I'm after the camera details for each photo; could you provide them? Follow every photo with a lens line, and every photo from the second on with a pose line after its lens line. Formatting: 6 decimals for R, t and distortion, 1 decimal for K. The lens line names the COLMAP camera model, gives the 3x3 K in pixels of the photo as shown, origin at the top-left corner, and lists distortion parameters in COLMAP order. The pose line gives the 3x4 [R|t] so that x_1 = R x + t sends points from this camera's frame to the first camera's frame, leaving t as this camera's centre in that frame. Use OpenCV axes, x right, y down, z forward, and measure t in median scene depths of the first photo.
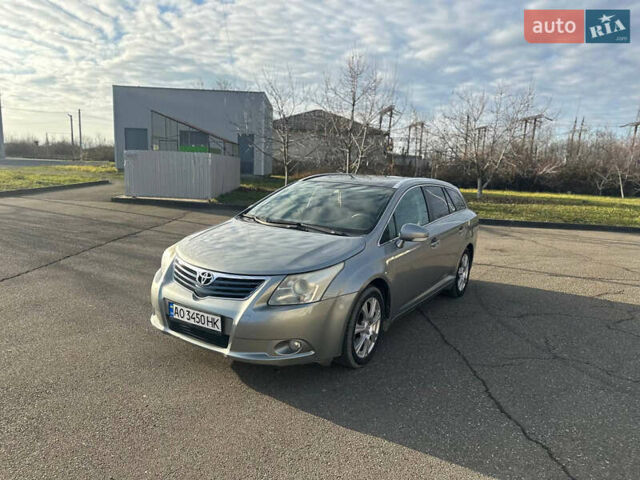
lens RADIAL K [[462.9, 0, 319.3], [0, 462.9, 242.3], [0, 0, 1]] dist [0.041199, -0.068067]
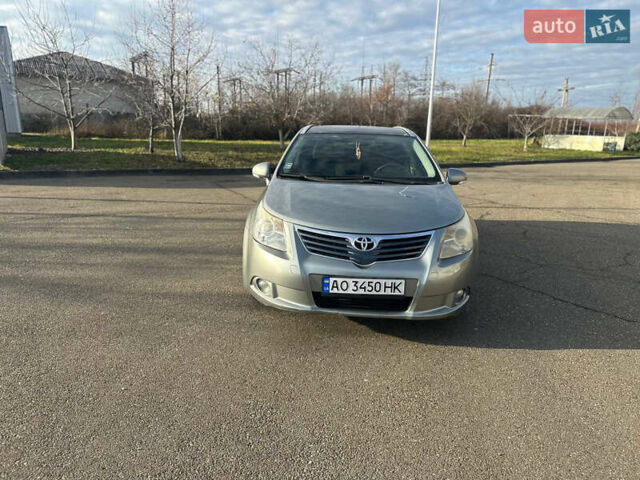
lens RADIAL K [[462.9, 0, 317.2], [0, 462.9, 239.8], [0, 0, 1]] dist [0.041199, -0.068067]
pose [[0.866897, -0.143741, 0.477313, -0.761417], [0.098836, 0.988077, 0.118049, -0.048225], [-0.488591, -0.055161, 0.870768, 0.241685]]
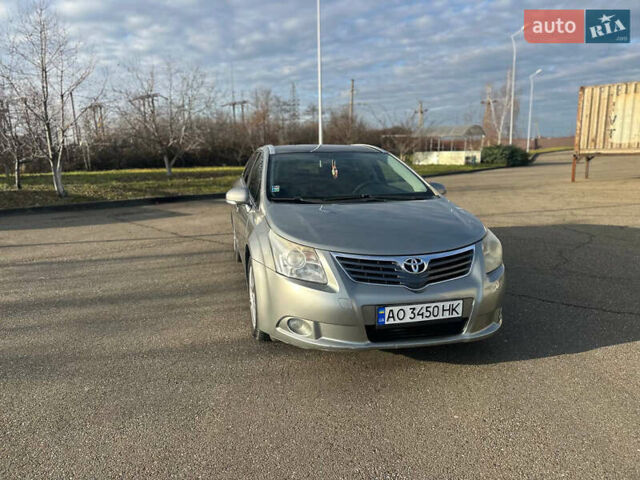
lens RADIAL K [[462.9, 0, 318.1], [0, 462.9, 248.9], [0, 0, 1]] dist [0.041199, -0.068067]
pose [[0.699707, -0.201486, 0.685430, -0.933106], [0.163785, 0.979095, 0.120613, -0.082168], [-0.695402, 0.027869, 0.718080, 0.512889]]
